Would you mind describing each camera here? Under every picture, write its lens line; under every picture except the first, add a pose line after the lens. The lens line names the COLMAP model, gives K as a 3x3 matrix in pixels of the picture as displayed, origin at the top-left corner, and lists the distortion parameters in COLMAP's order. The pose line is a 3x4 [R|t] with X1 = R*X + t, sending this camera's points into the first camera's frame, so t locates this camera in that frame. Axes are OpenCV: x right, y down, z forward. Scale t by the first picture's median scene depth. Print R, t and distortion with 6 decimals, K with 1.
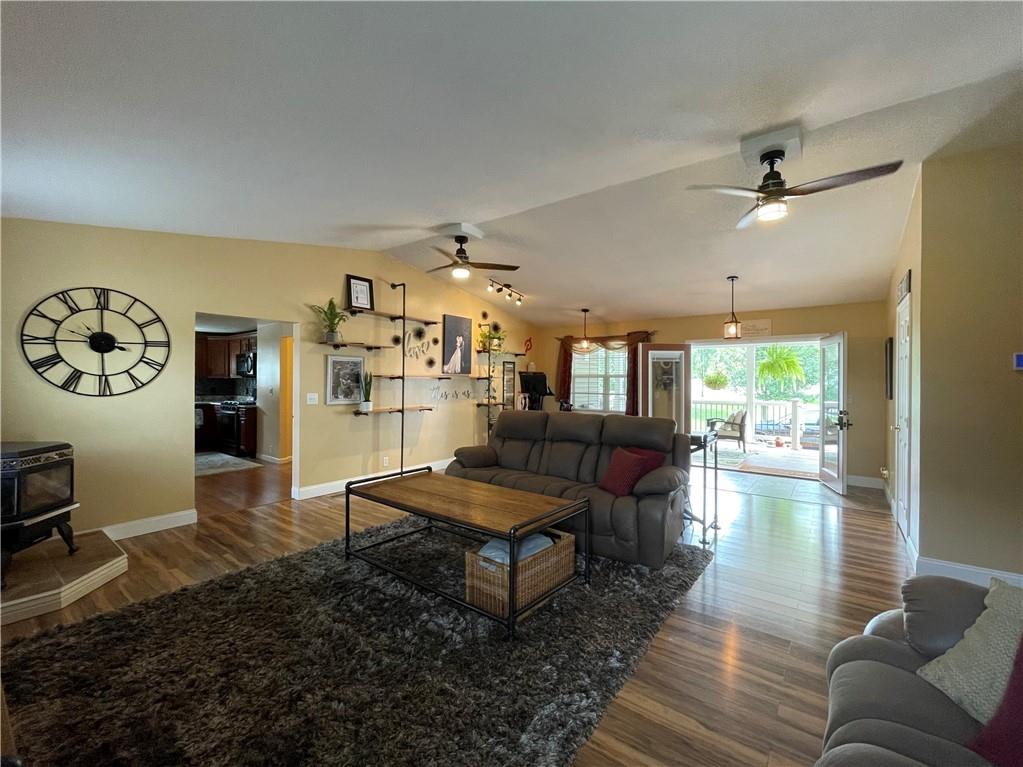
lens RADIAL K [[416.1, 0, 514.1], [0, 416.1, 382.4], [0, 0, 1]] dist [0.002867, -0.000030]
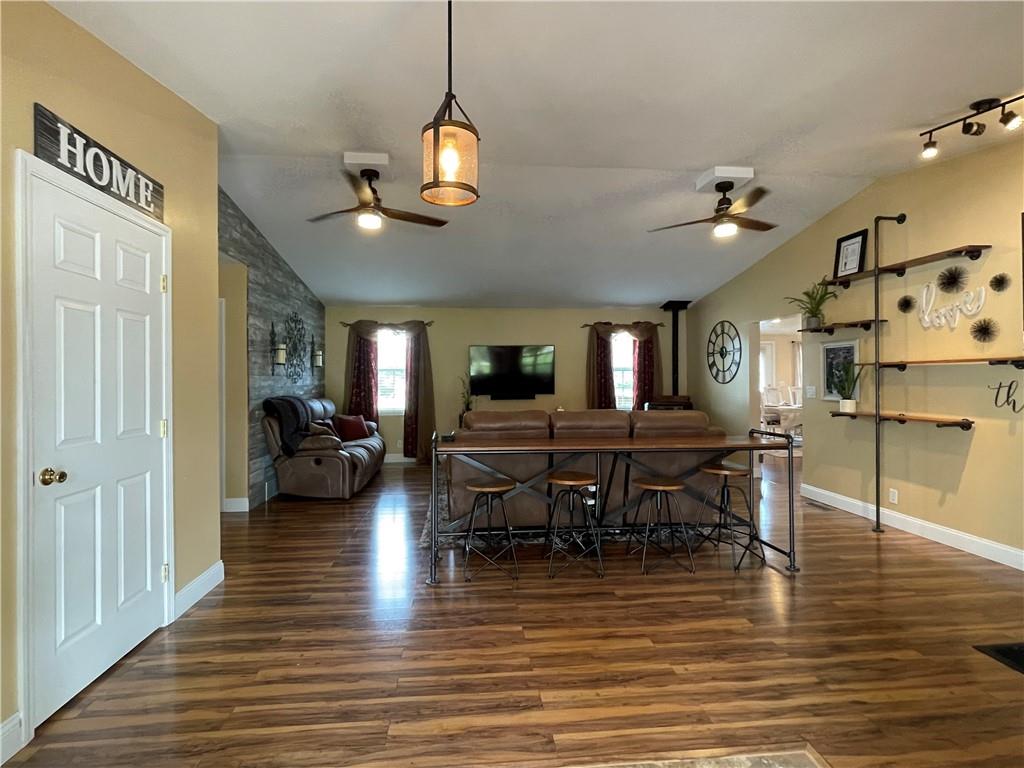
lens RADIAL K [[510.3, 0, 511.0], [0, 510.3, 379.4], [0, 0, 1]] dist [0.001127, 0.001731]
pose [[-0.731884, -0.001080, -0.681428, 0.731977], [-0.002361, 0.999997, 0.000951, 0.011033], [0.681425, 0.002304, -0.731884, 1.294935]]
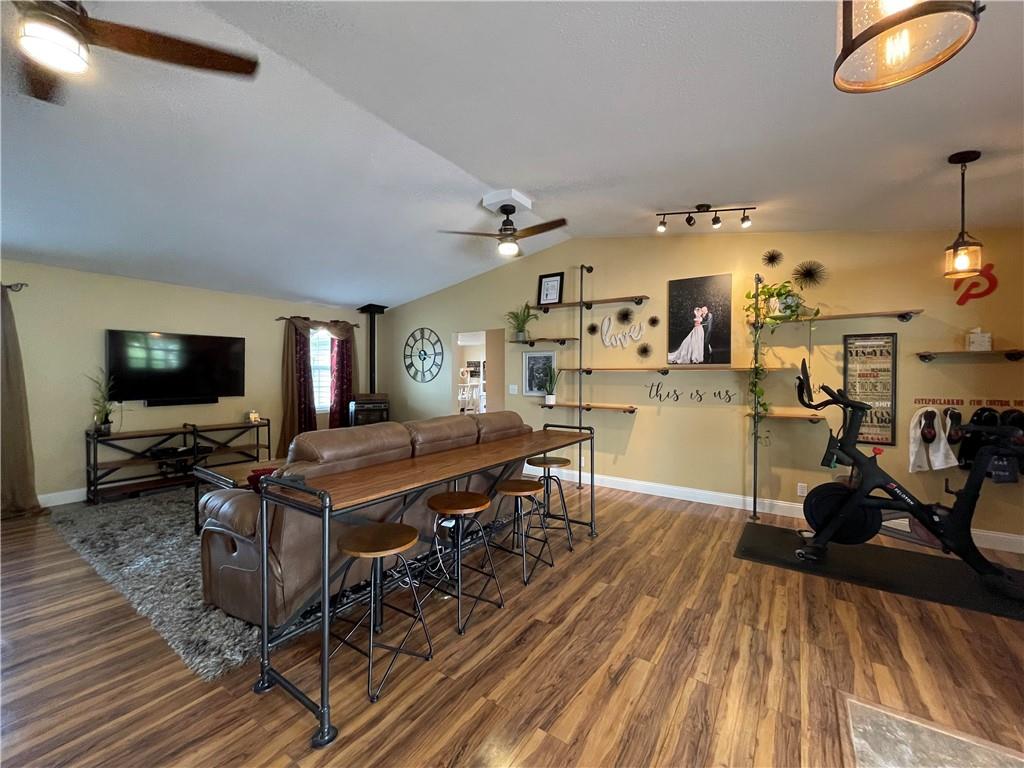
lens RADIAL K [[416.5, 0, 508.7], [0, 416.5, 378.6], [0, 0, 1]] dist [0.002867, -0.000030]
pose [[0.044815, 0.003371, -0.998990, 0.673861], [-0.008294, 0.999961, 0.003002, 0.004091], [0.998961, 0.008151, 0.044841, 0.876754]]
